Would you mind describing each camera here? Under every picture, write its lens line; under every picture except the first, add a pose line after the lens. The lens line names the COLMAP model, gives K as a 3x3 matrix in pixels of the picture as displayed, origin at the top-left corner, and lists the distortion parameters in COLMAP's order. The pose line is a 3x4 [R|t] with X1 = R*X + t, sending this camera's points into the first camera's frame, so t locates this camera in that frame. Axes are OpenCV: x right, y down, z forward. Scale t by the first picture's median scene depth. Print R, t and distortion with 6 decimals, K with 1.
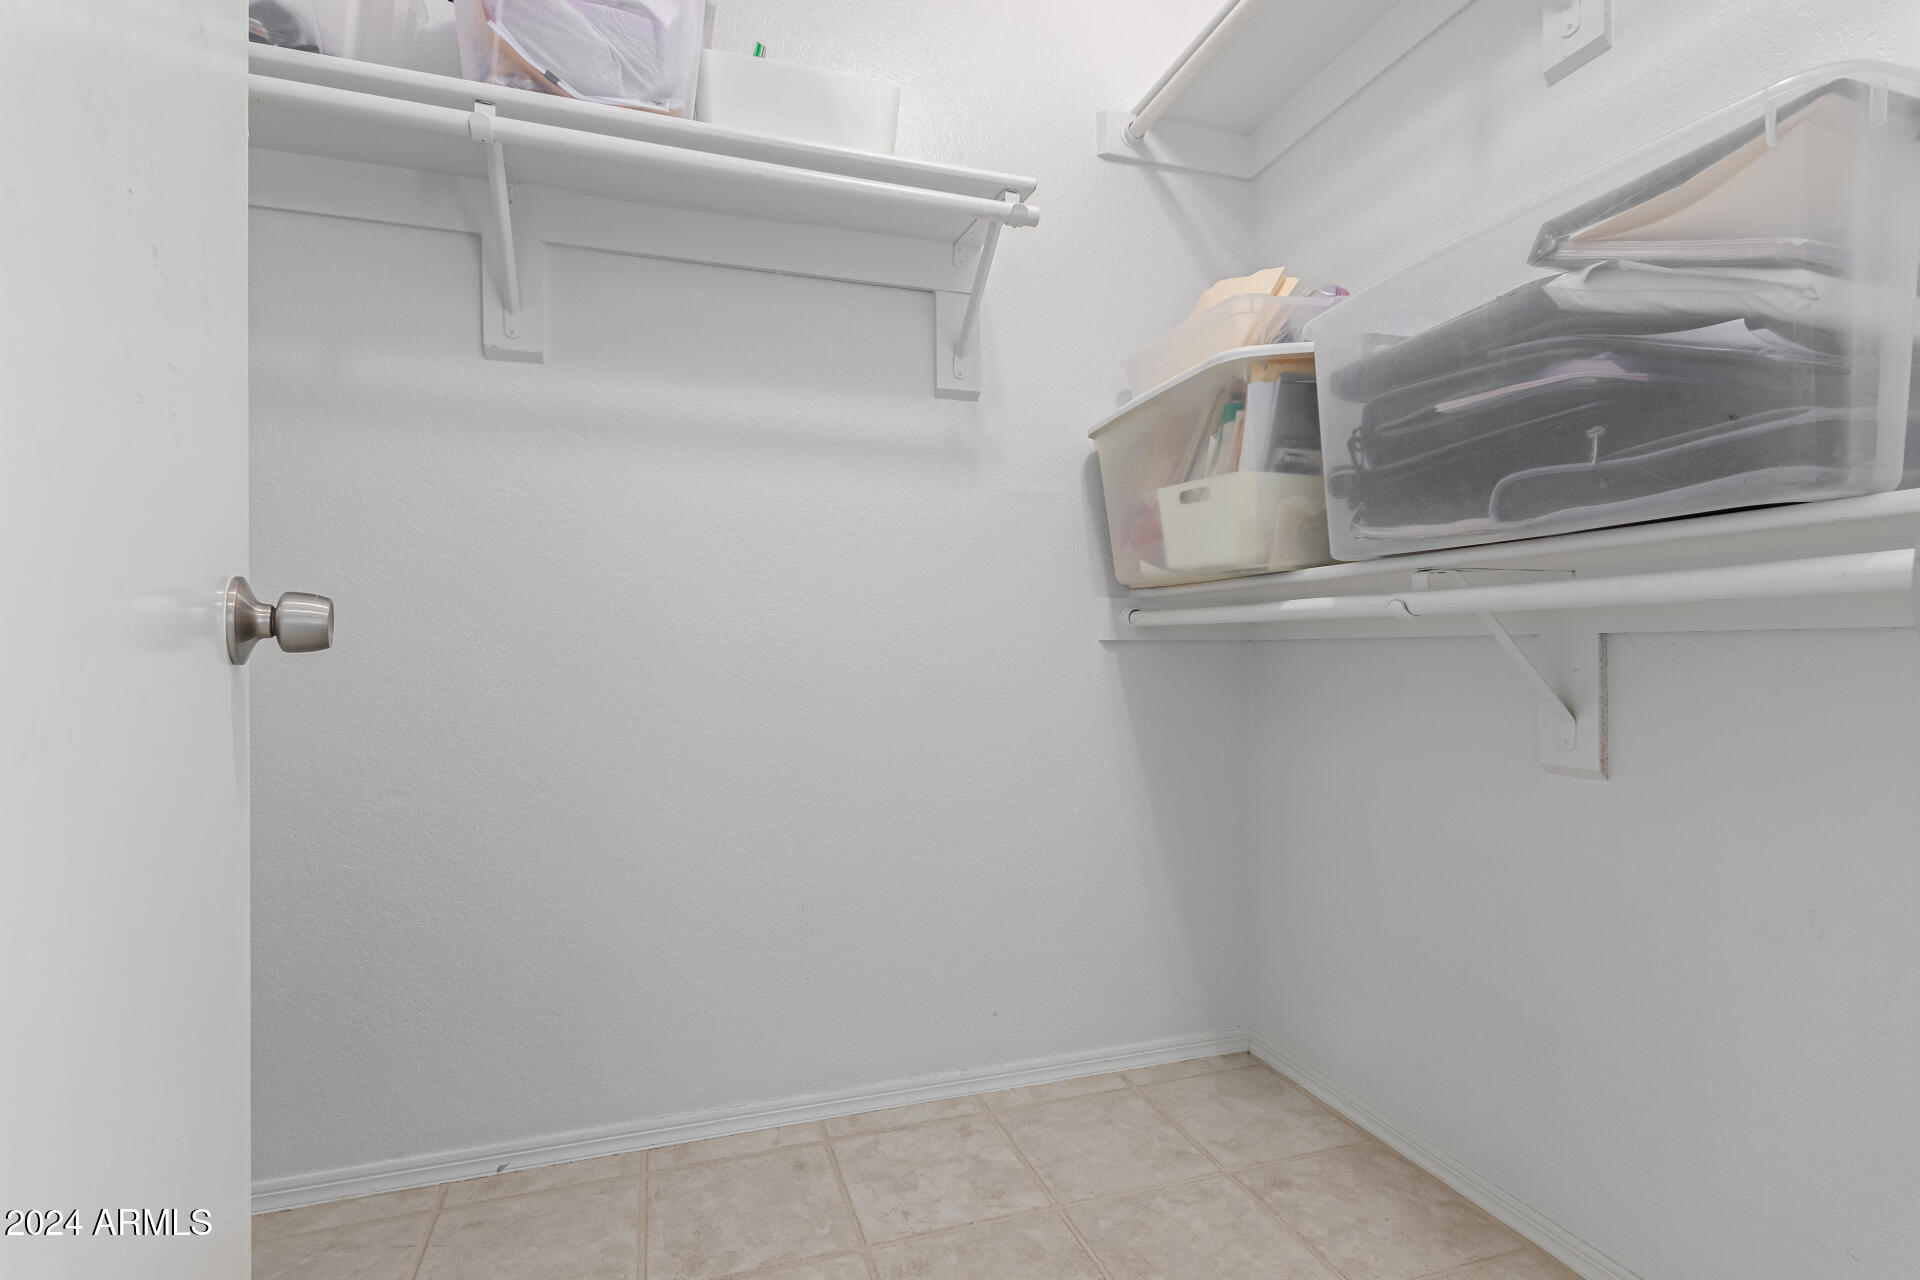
lens RADIAL K [[887.7, 0, 959.9], [0, 887.7, 638.8], [0, 0, 1]] dist [0.001782, 0.000326]
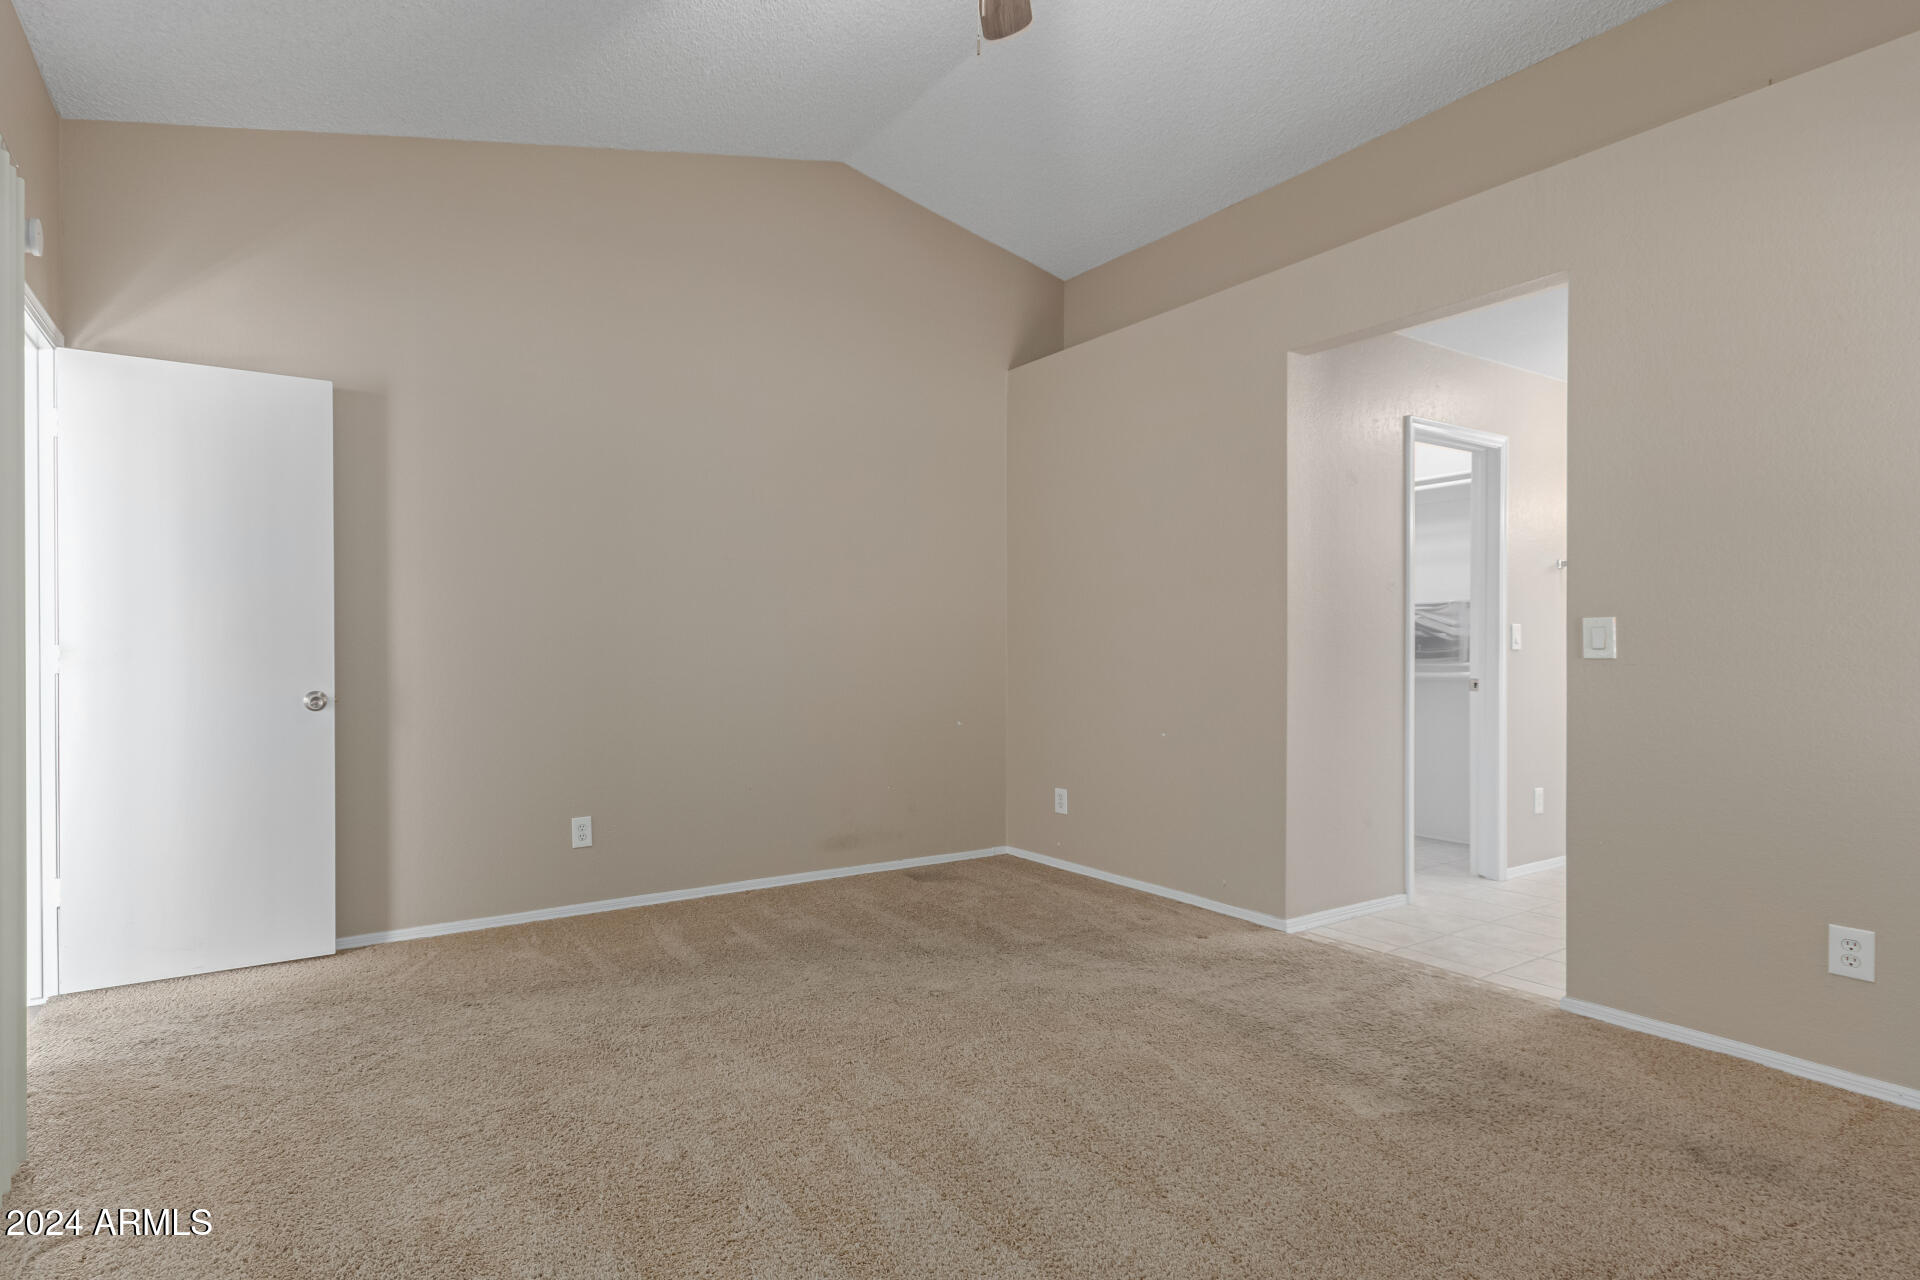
lens RADIAL K [[887.7, 0, 952.9], [0, 887.7, 641.9], [0, 0, 1]] dist [0.001782, 0.000326]
pose [[0.944271, 0.005436, 0.329123, -3.695589], [-0.003540, 0.999974, -0.006359, -0.261014], [-0.329149, 0.004839, 0.944265, -3.089491]]
